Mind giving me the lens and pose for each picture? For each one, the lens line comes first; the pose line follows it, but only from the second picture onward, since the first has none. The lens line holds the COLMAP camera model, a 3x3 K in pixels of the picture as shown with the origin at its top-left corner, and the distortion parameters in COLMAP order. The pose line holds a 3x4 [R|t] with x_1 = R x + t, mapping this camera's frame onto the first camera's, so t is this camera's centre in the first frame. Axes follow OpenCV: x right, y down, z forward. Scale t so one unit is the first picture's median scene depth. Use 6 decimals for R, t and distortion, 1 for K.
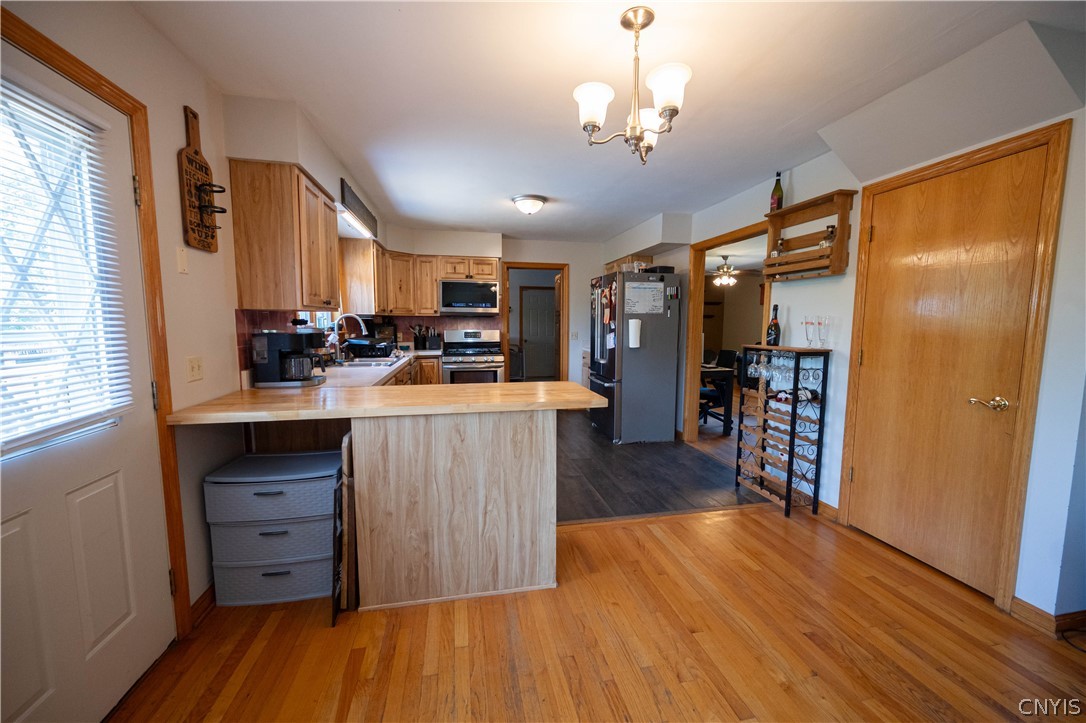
lens RADIAL K [[427.6, 0, 547.1], [0, 427.6, 363.4], [0, 0, 1]] dist [-0.002261, -0.000126]
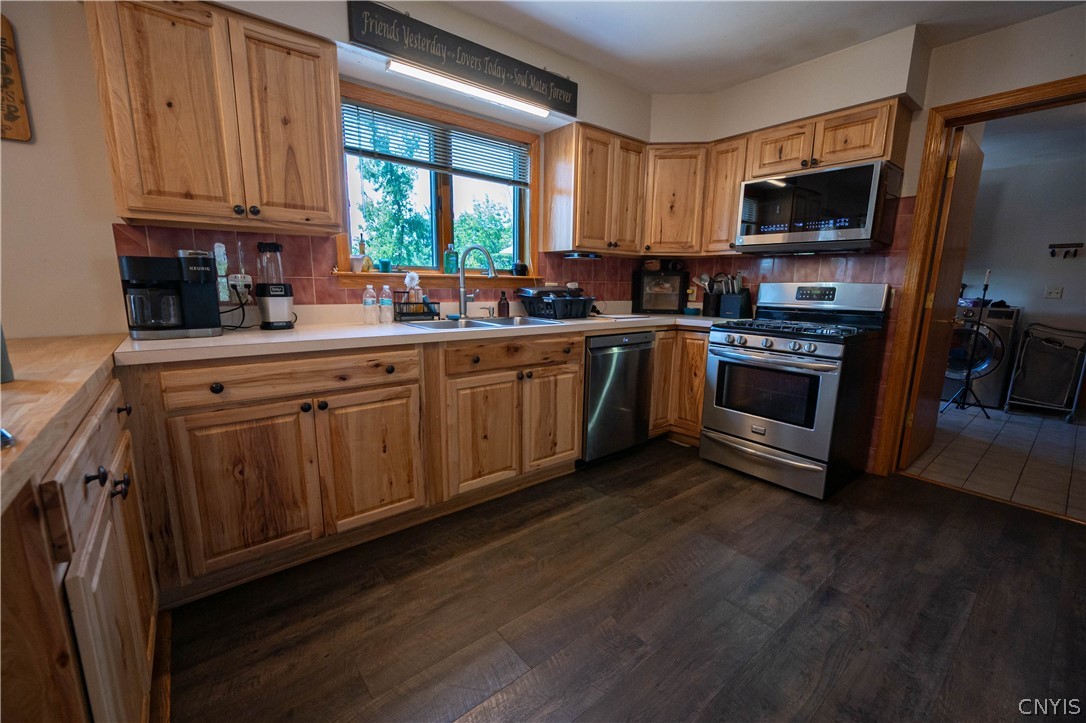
lens RADIAL K [[427.6, 0, 549.2], [0, 427.6, 362.7], [0, 0, 1]] dist [-0.002261, -0.000126]
pose [[0.466784, 0.169533, -0.867970, 0.229813], [-0.101823, 0.985229, 0.137677, -0.054175], [0.878490, 0.024114, 0.477152, 1.059567]]
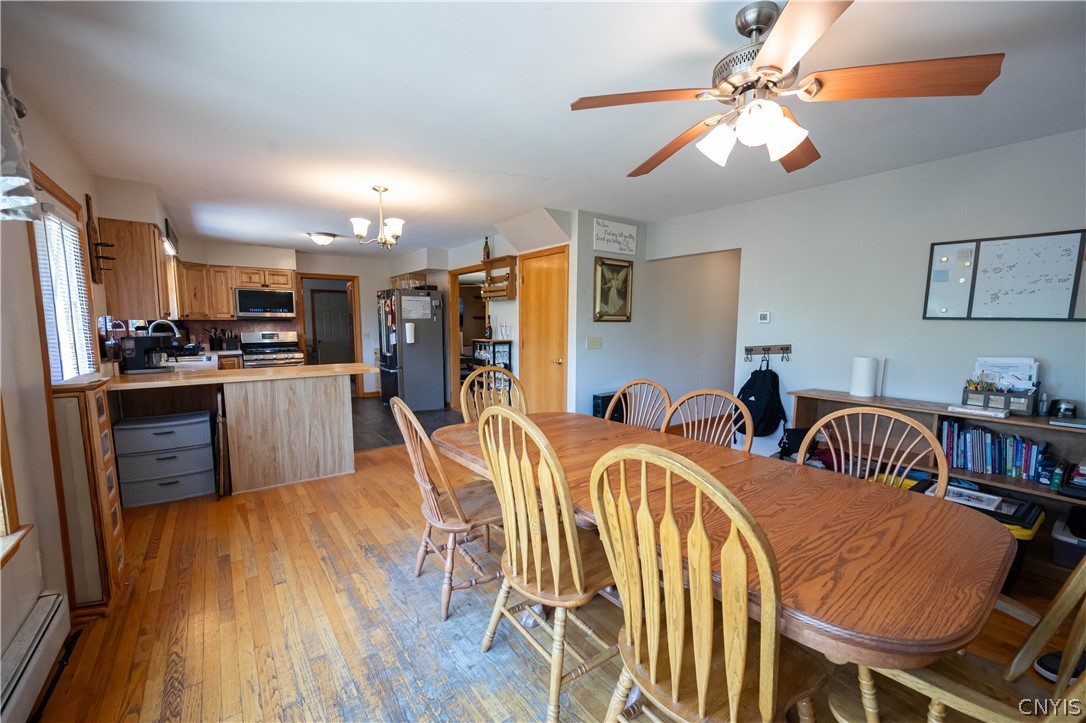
lens RADIAL K [[427.6, 0, 536.0], [0, 427.6, 369.0], [0, 0, 1]] dist [-0.002261, -0.000126]
pose [[0.910376, -0.047954, 0.410994, -0.002717], [0.041880, 0.998840, 0.023775, 0.048452], [-0.411657, -0.004432, 0.911328, -0.681845]]
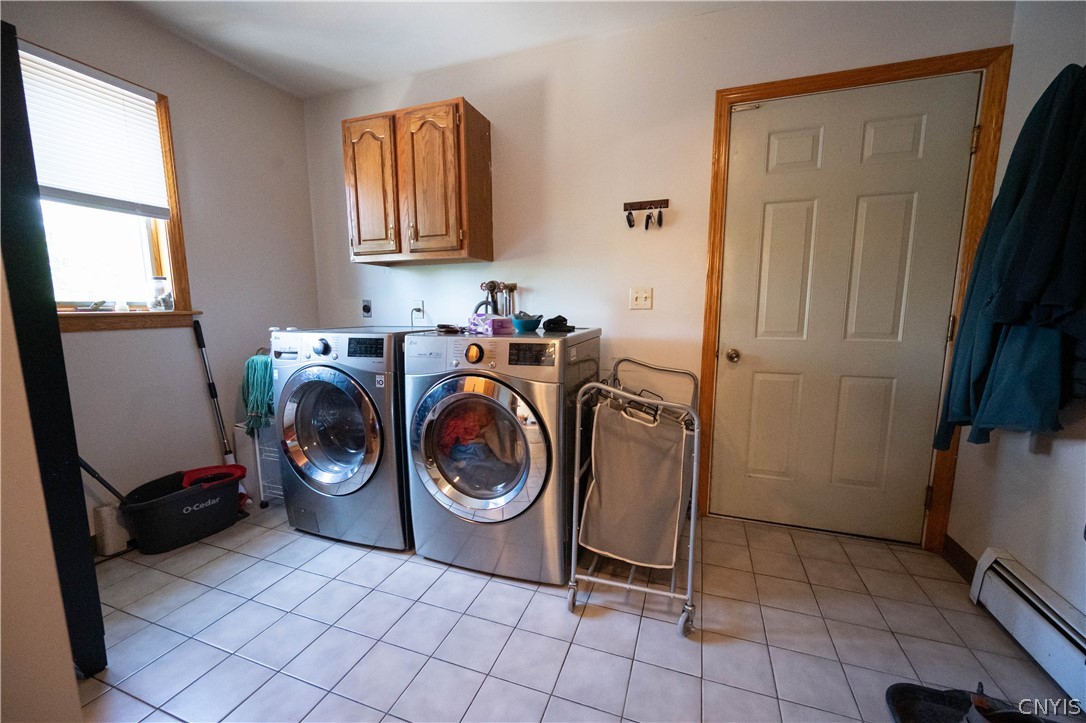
lens RADIAL K [[427.6, 0, 541.0], [0, 427.6, 366.7], [0, 0, 1]] dist [-0.002261, -0.000126]
pose [[0.850989, 0.061453, -0.521575, -0.076205], [-0.043524, 0.997966, 0.046570, -0.197079], [0.523376, -0.016930, 0.851933, 2.840840]]
